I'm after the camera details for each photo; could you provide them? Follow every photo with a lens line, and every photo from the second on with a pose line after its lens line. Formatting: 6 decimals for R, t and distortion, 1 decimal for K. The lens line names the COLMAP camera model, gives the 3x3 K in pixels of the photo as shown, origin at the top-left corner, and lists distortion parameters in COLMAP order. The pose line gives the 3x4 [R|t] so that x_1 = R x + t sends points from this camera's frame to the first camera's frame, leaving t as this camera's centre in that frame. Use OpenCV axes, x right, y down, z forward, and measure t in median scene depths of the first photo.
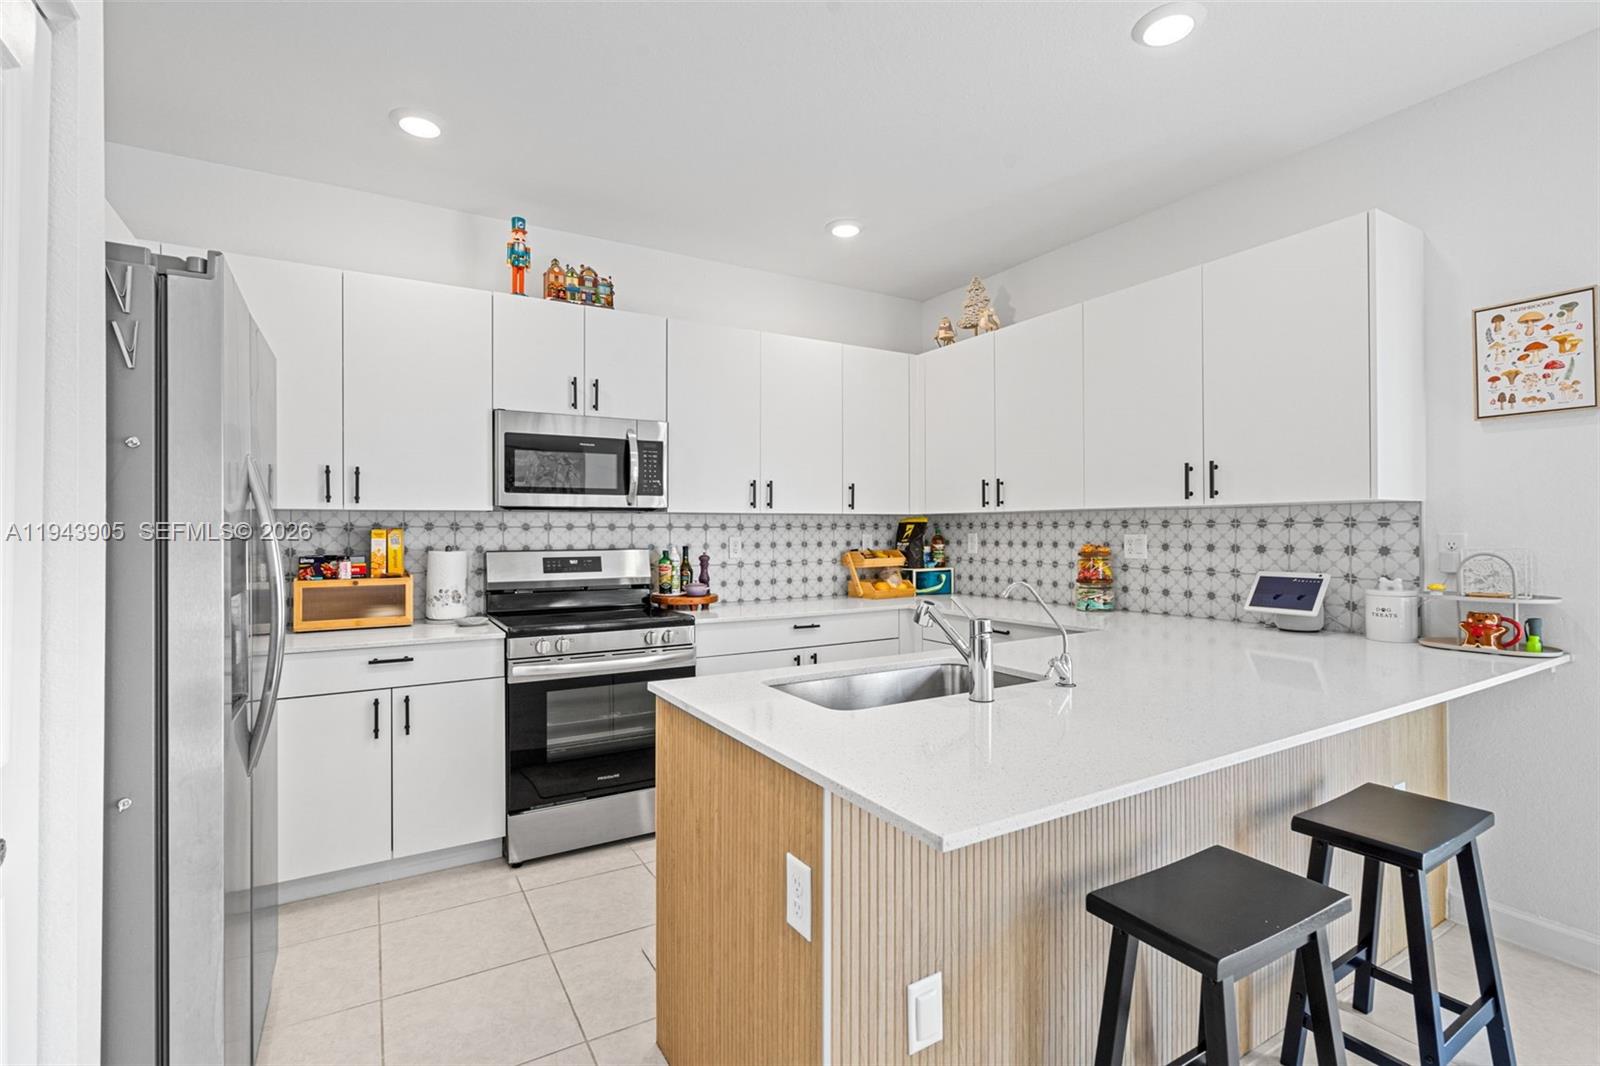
lens RADIAL K [[730.9, 0, 789.1], [0, 730.9, 519.3], [0, 0, 1]] dist [-0.007433, 0.002796]
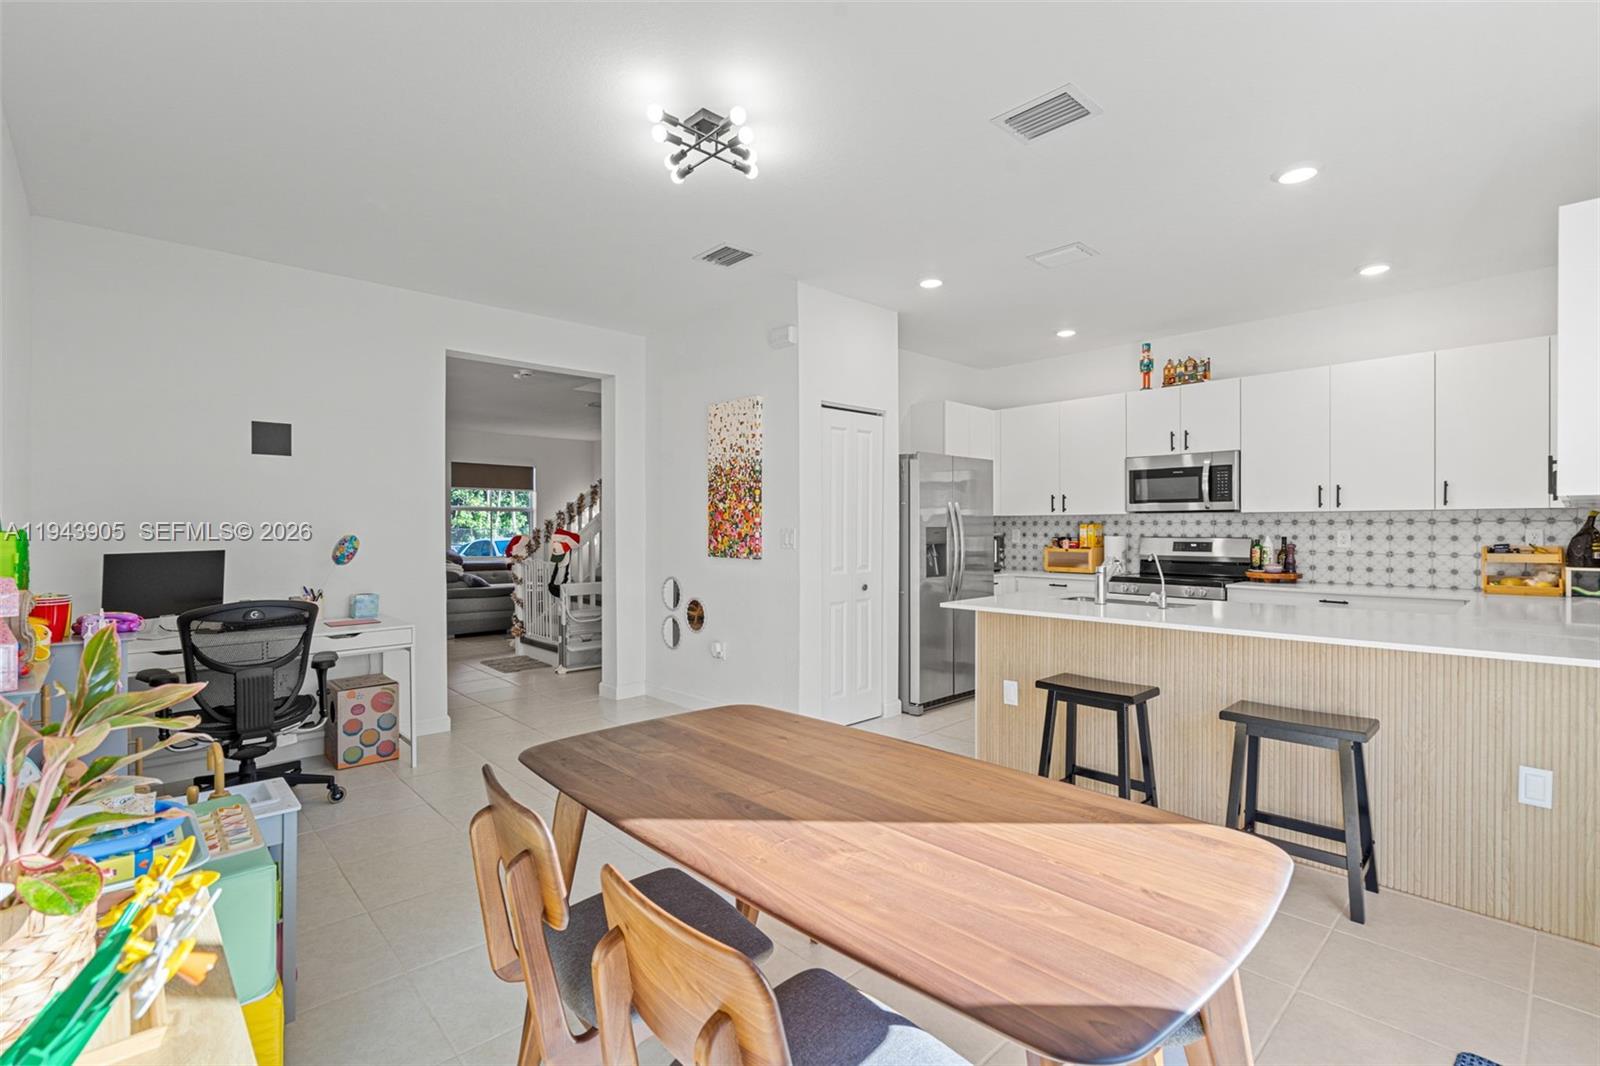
lens RADIAL K [[730.9, 0, 787.6], [0, 730.9, 529.0], [0, 0, 1]] dist [-0.007433, 0.002796]
pose [[0.210679, 0.004796, -0.977543, 1.090218], [0.013640, 0.999876, 0.007846, -0.000459], [0.977460, -0.014987, 0.210588, -0.187793]]
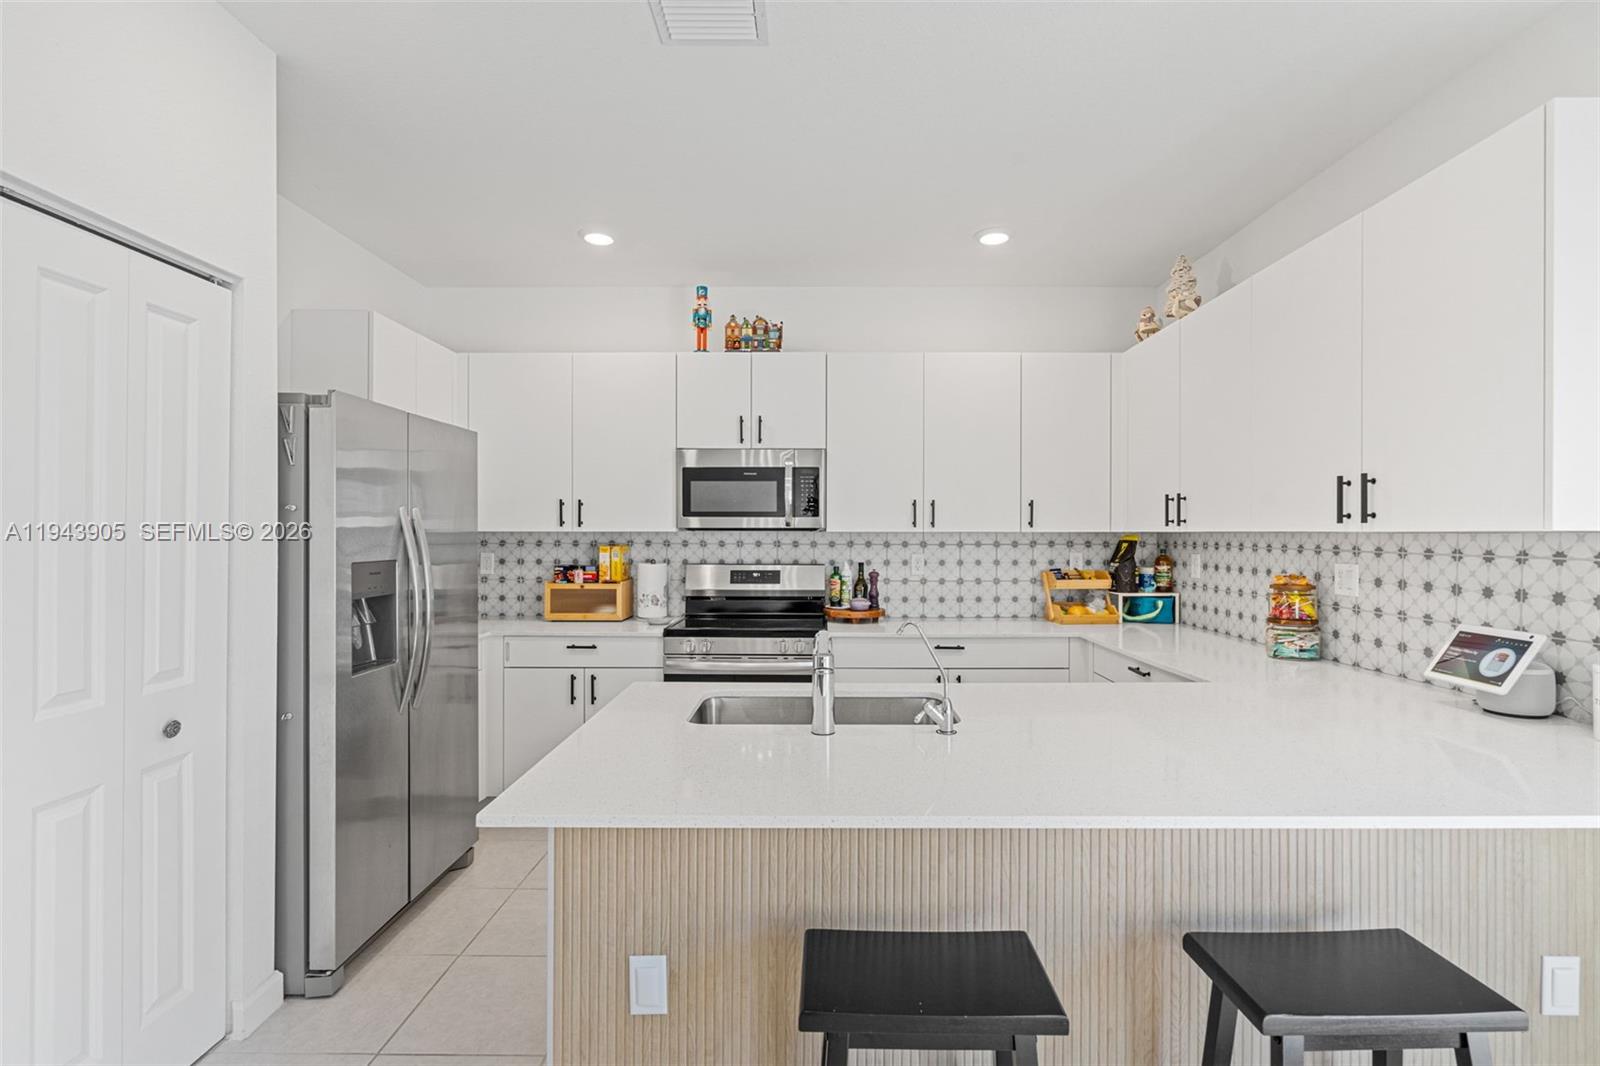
lens RADIAL K [[730.9, 0, 800.3], [0, 730.9, 530.1], [0, 0, 1]] dist [-0.007433, 0.002796]
pose [[0.861660, 0.002846, -0.507479, 0.362447], [0.002711, 0.999944, 0.010211, -0.024128], [0.507479, -0.010174, 0.861604, 0.044409]]
